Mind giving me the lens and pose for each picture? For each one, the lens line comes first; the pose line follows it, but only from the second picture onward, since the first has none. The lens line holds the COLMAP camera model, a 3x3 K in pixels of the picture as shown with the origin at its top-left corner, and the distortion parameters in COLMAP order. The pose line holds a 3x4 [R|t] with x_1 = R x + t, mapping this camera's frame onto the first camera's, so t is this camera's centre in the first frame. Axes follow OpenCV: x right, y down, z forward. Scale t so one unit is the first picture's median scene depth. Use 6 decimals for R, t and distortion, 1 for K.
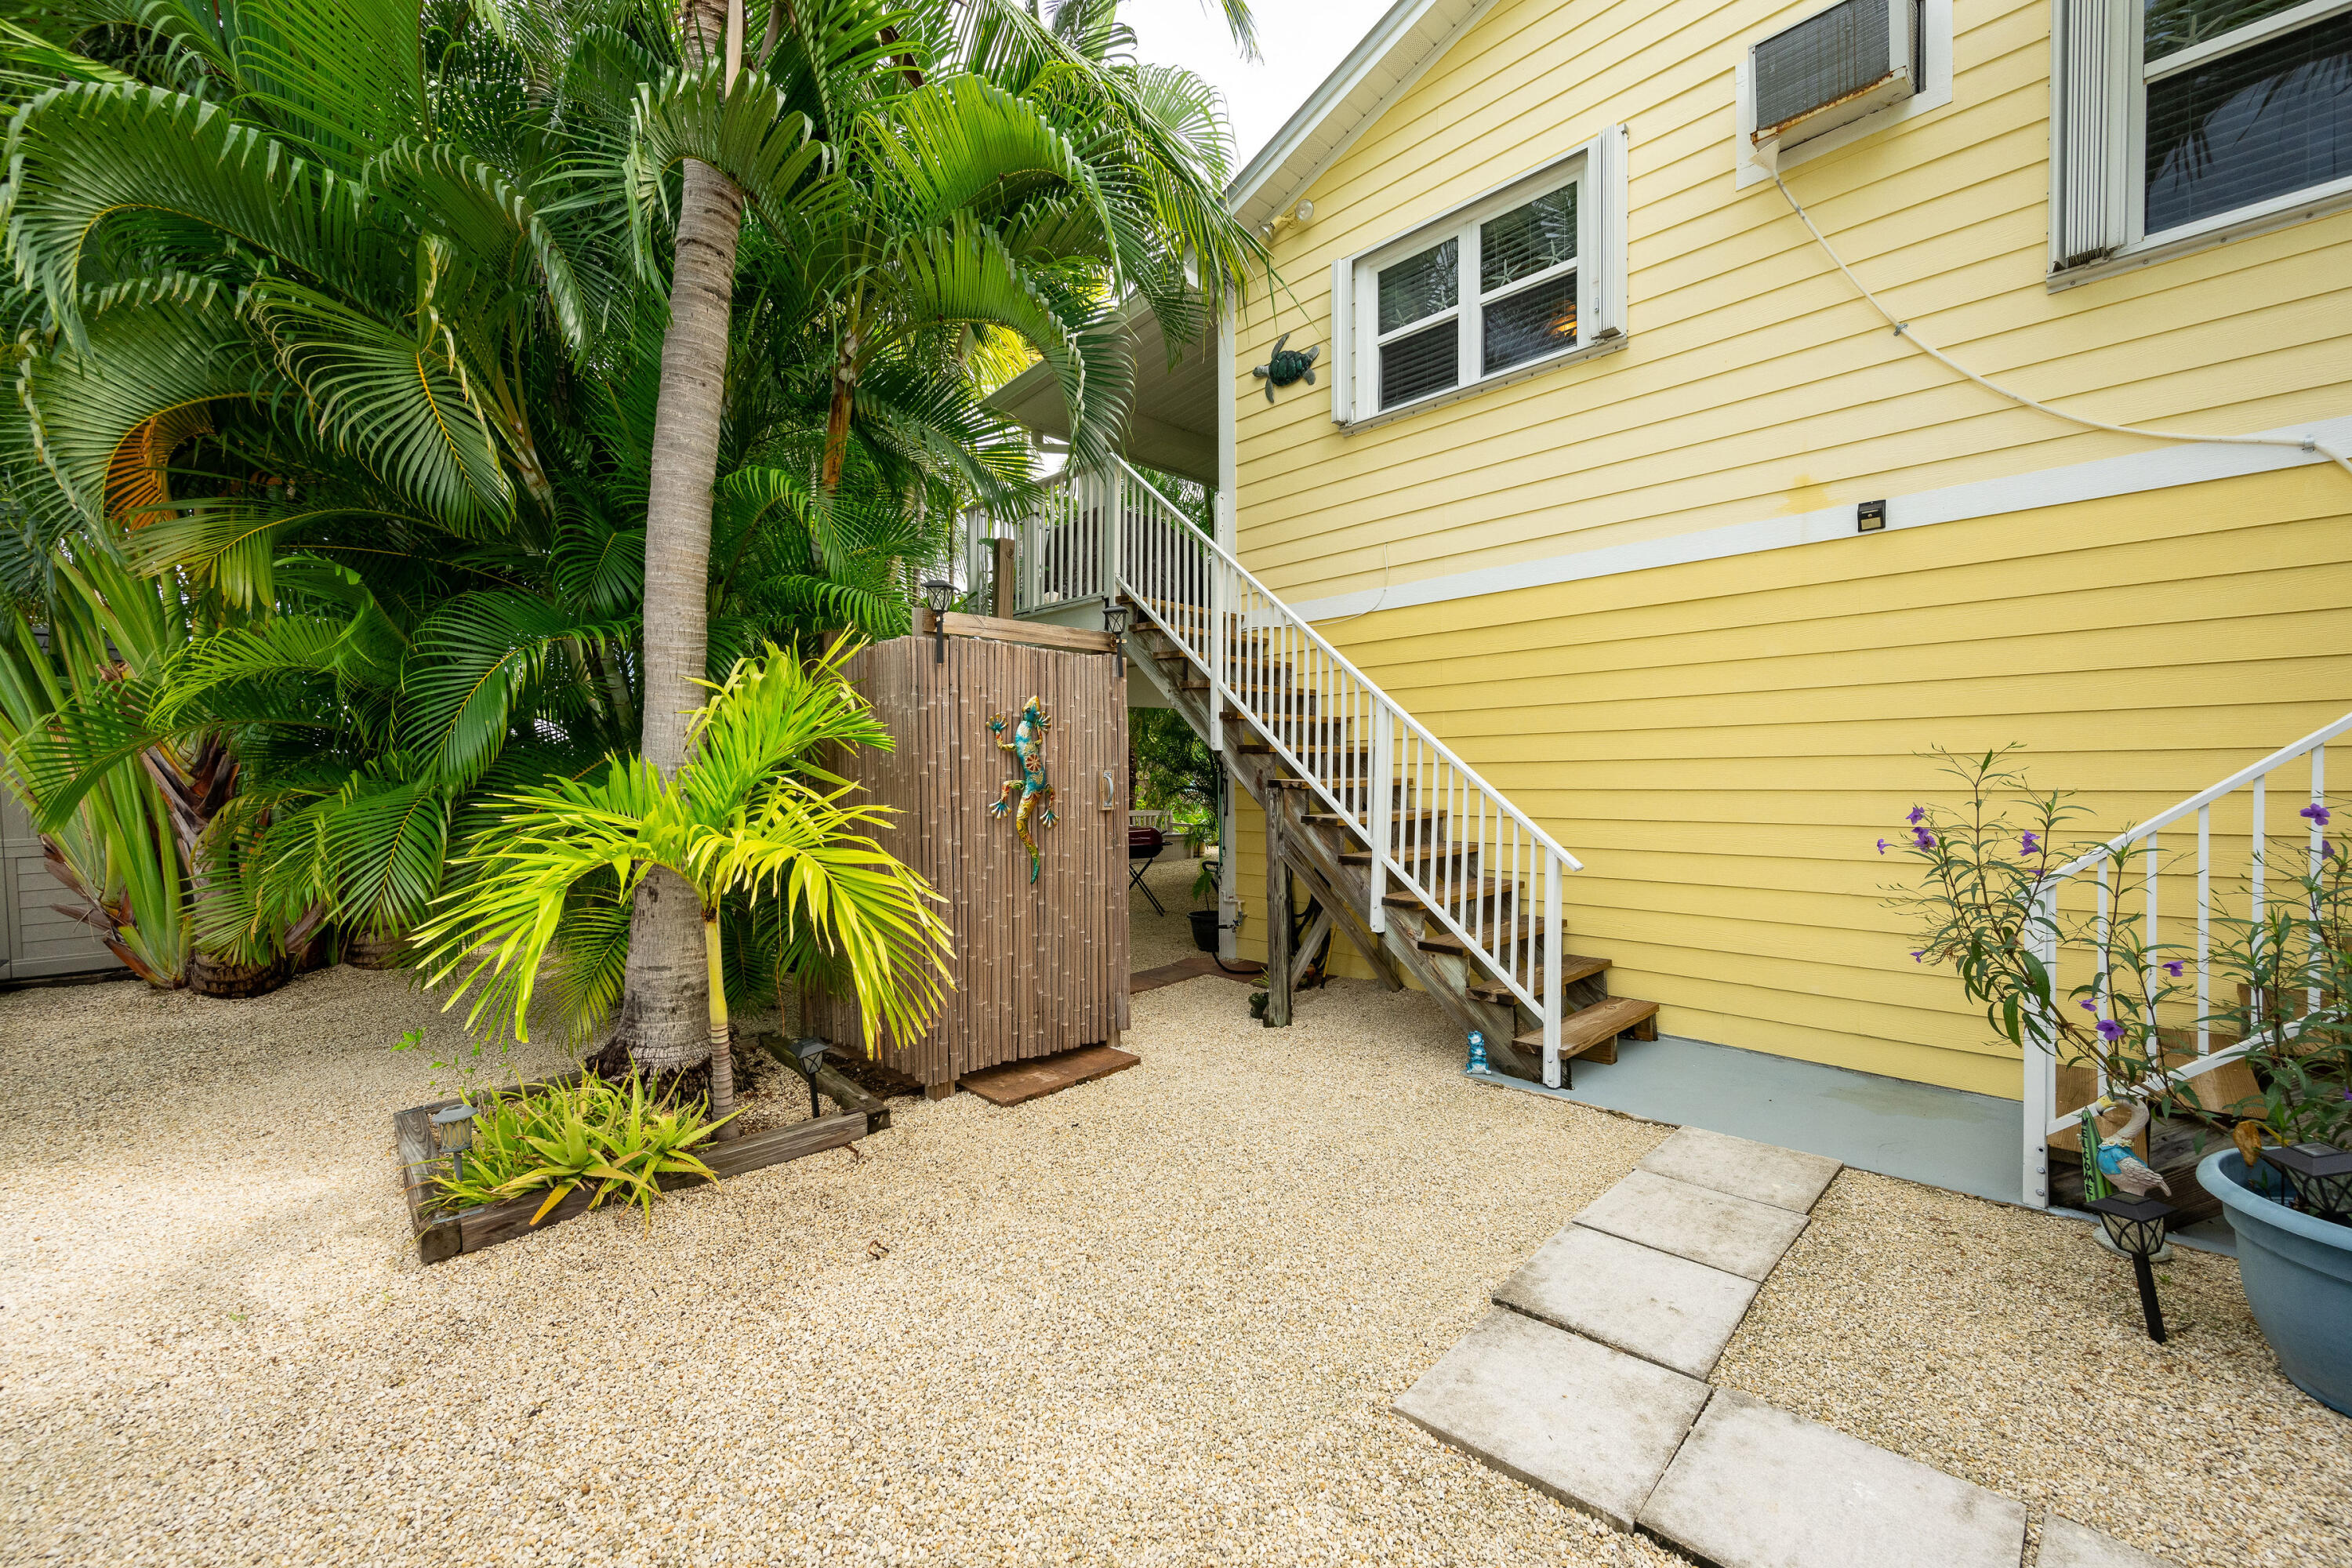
lens RADIAL K [[920.4, 0, 1169.7], [0, 920.4, 790.6], [0, 0, 1]] dist [-0.001672, 0.000366]
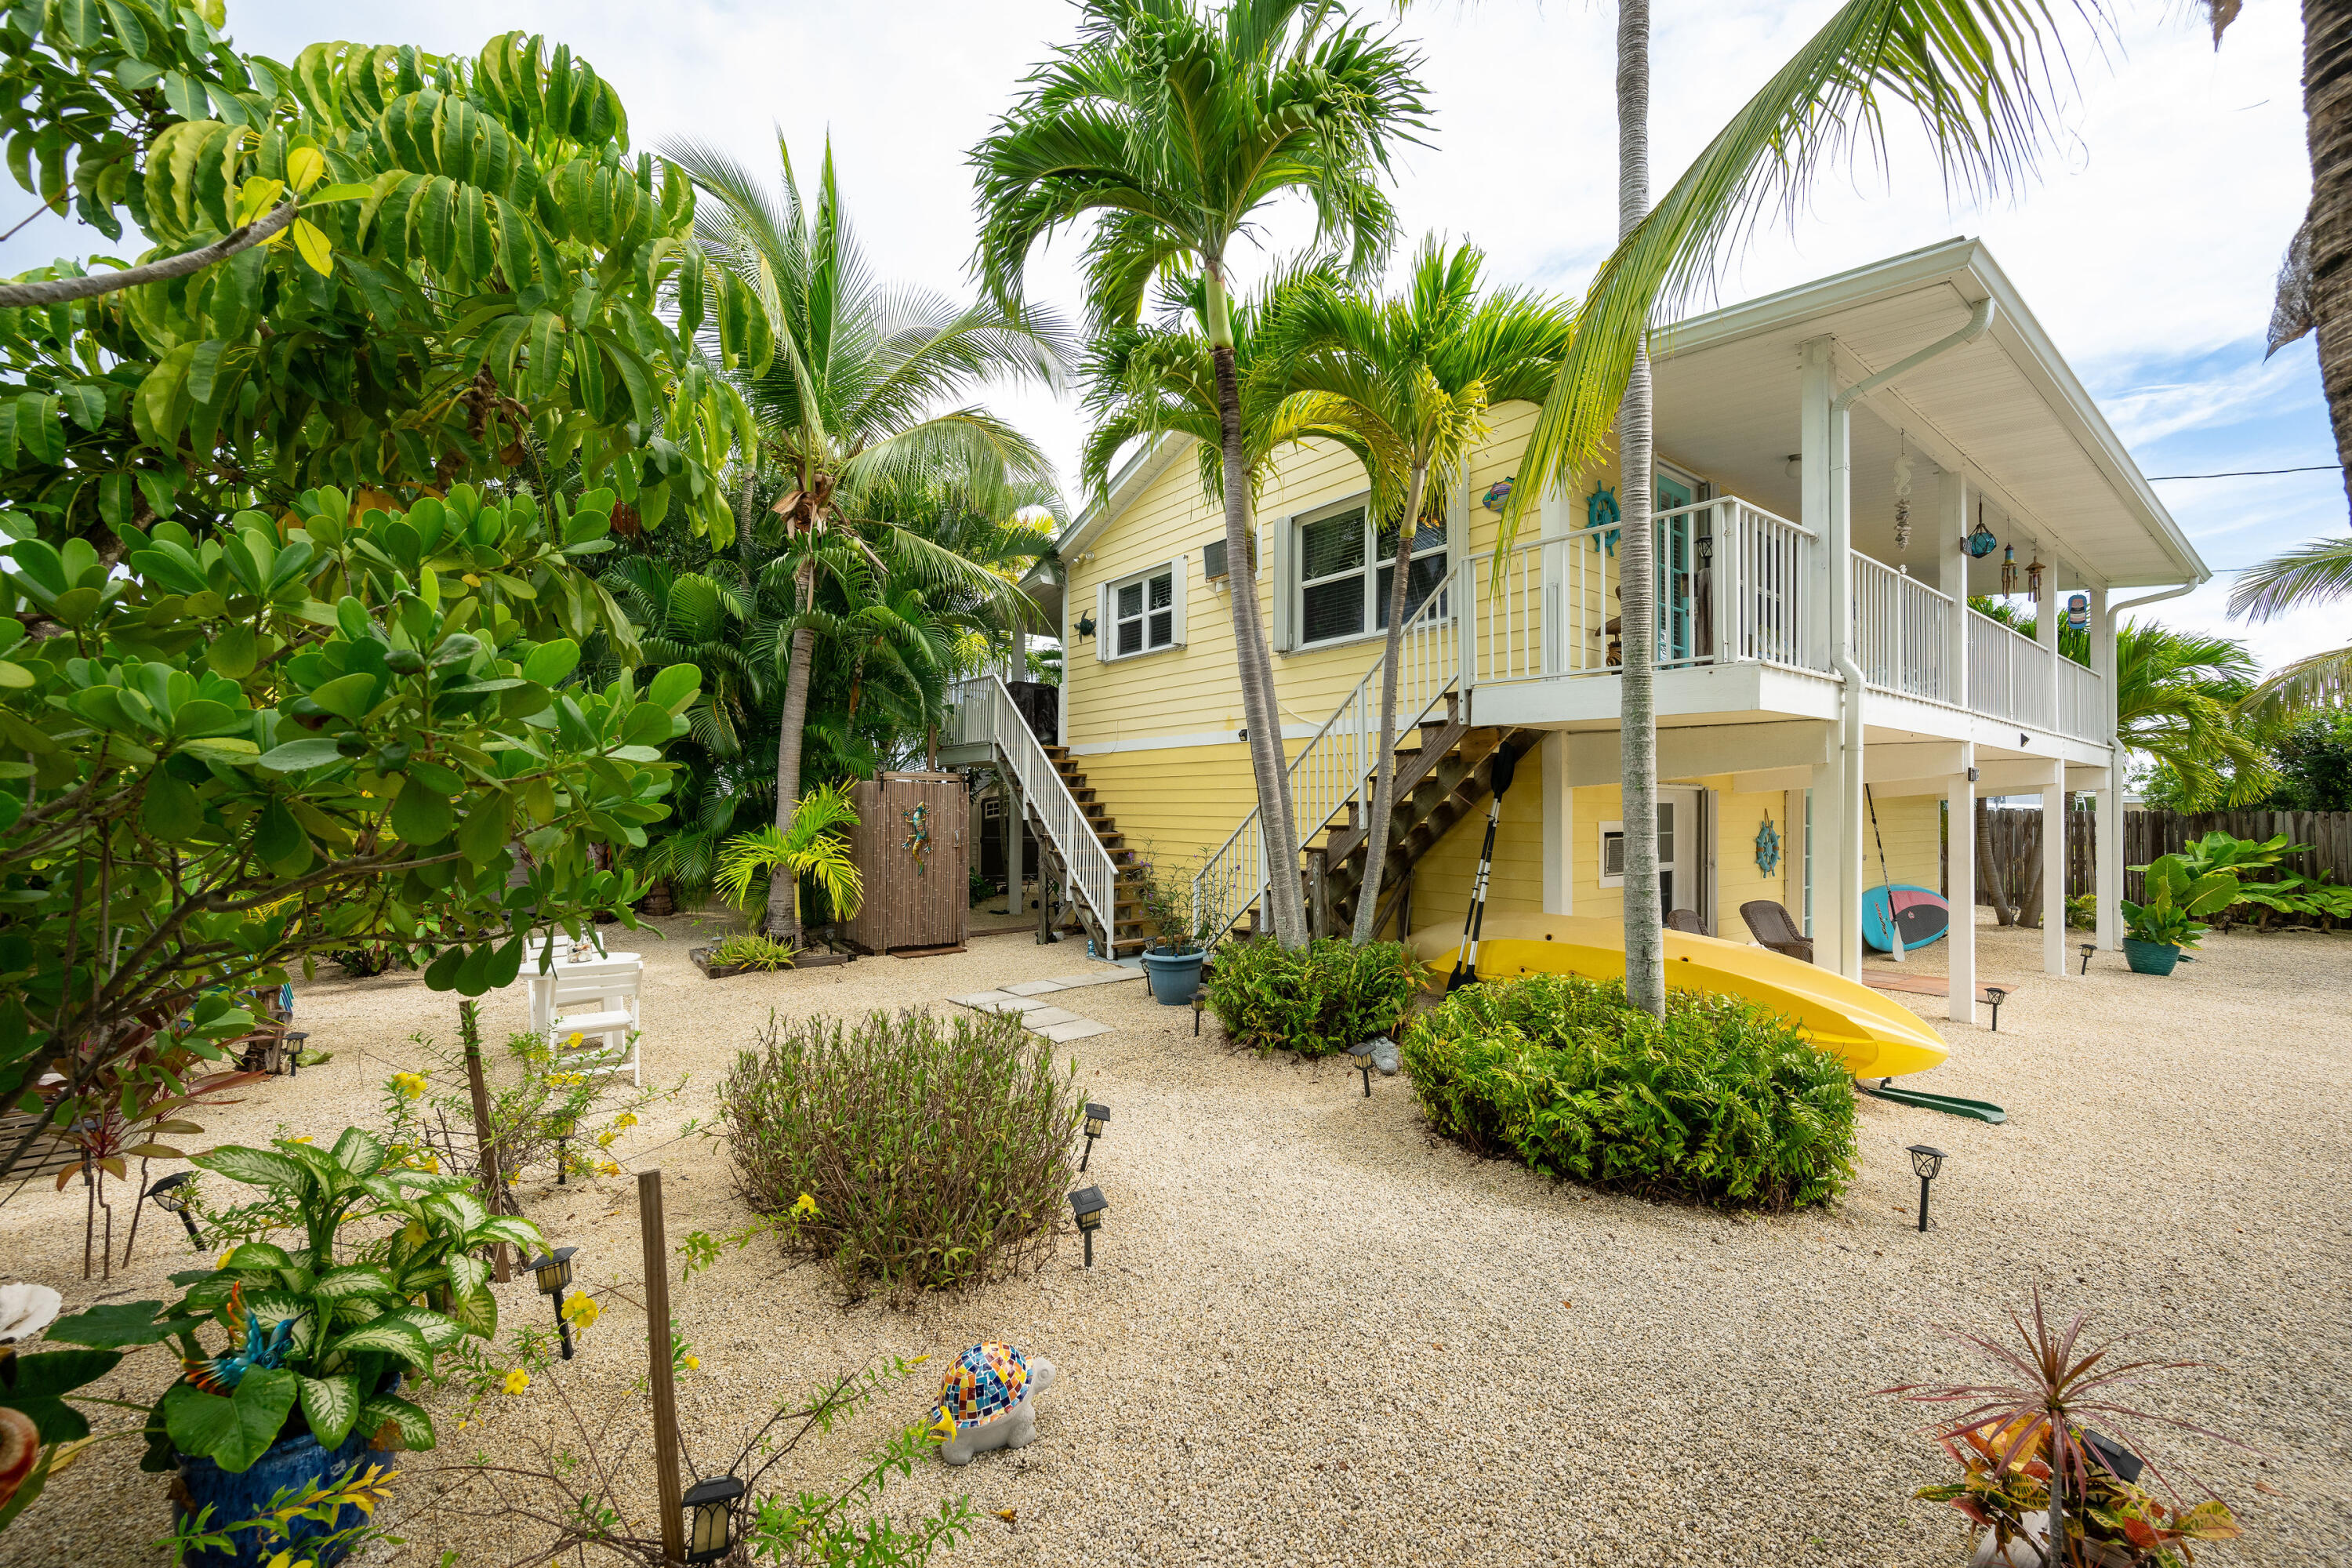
lens RADIAL K [[920.4, 0, 1176.0], [0, 920.4, 788.4], [0, 0, 1]] dist [-0.001672, 0.000366]
pose [[0.992866, 0.011090, -0.118722, 0.884041], [-0.015381, 0.999259, -0.035289, -0.062928], [0.118242, 0.036863, 0.992300, -1.497852]]
